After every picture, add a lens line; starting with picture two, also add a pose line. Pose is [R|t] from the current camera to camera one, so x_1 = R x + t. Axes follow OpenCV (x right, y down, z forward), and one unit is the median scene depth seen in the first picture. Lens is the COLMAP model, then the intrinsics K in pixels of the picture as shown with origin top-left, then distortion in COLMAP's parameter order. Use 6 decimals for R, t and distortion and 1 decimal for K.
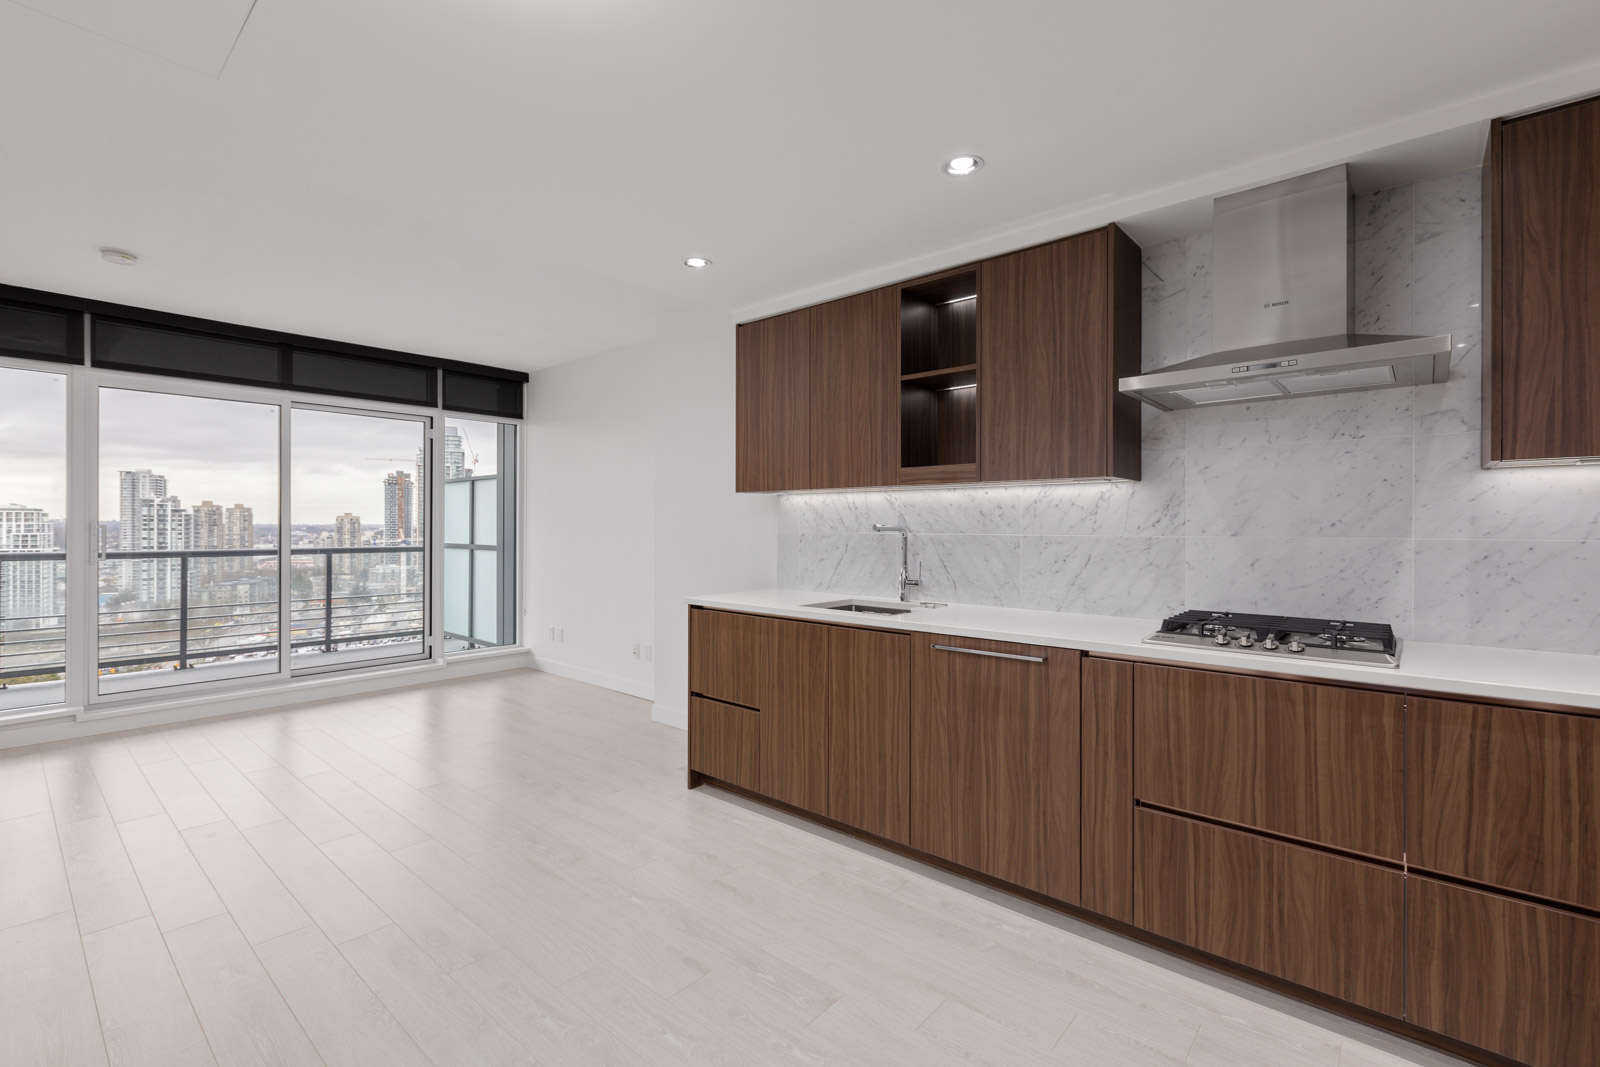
lens RADIAL K [[712.6, 0, 802.4], [0, 712.6, 525.9], [0, 0, 1]] dist [0.002062, -0.000533]
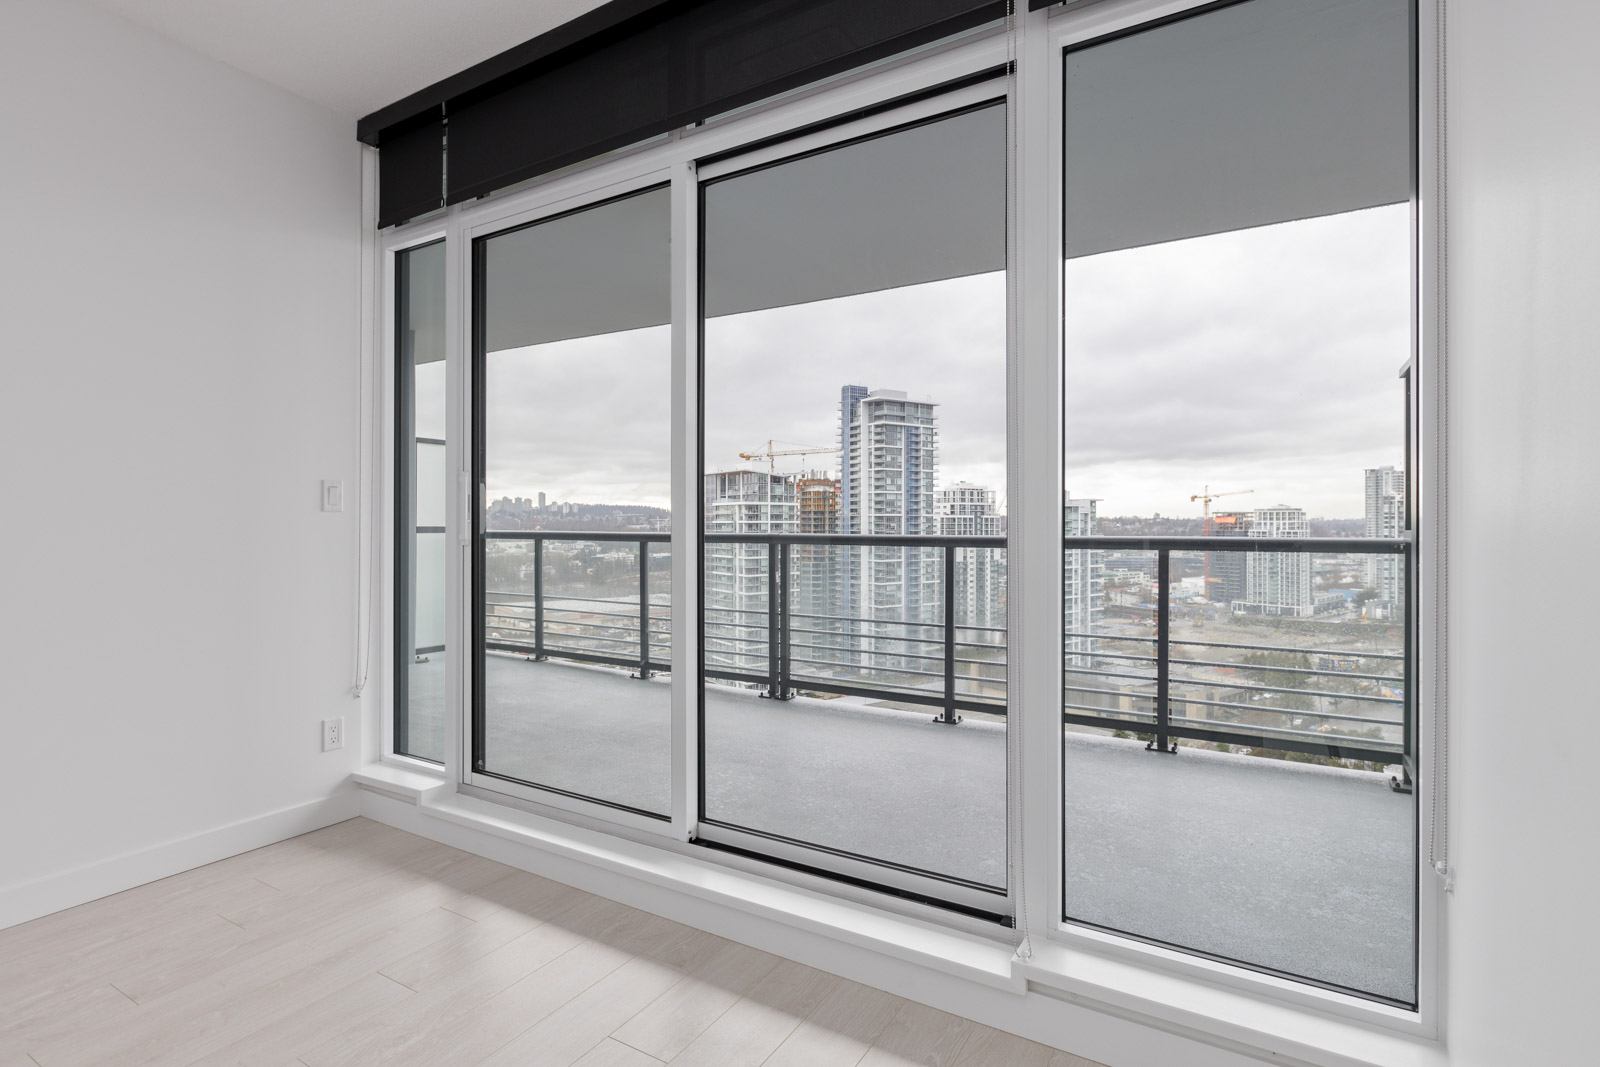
lens RADIAL K [[782.3, 0, 802.0], [0, 782.3, 526.9], [0, 0, 1]] dist [-0.005087, -0.001074]
pose [[0.175100, 0.003089, -0.984546, -0.079560], [-0.000844, 0.999995, 0.002988, 0.023275], [0.984550, 0.000308, 0.175101, 0.291096]]
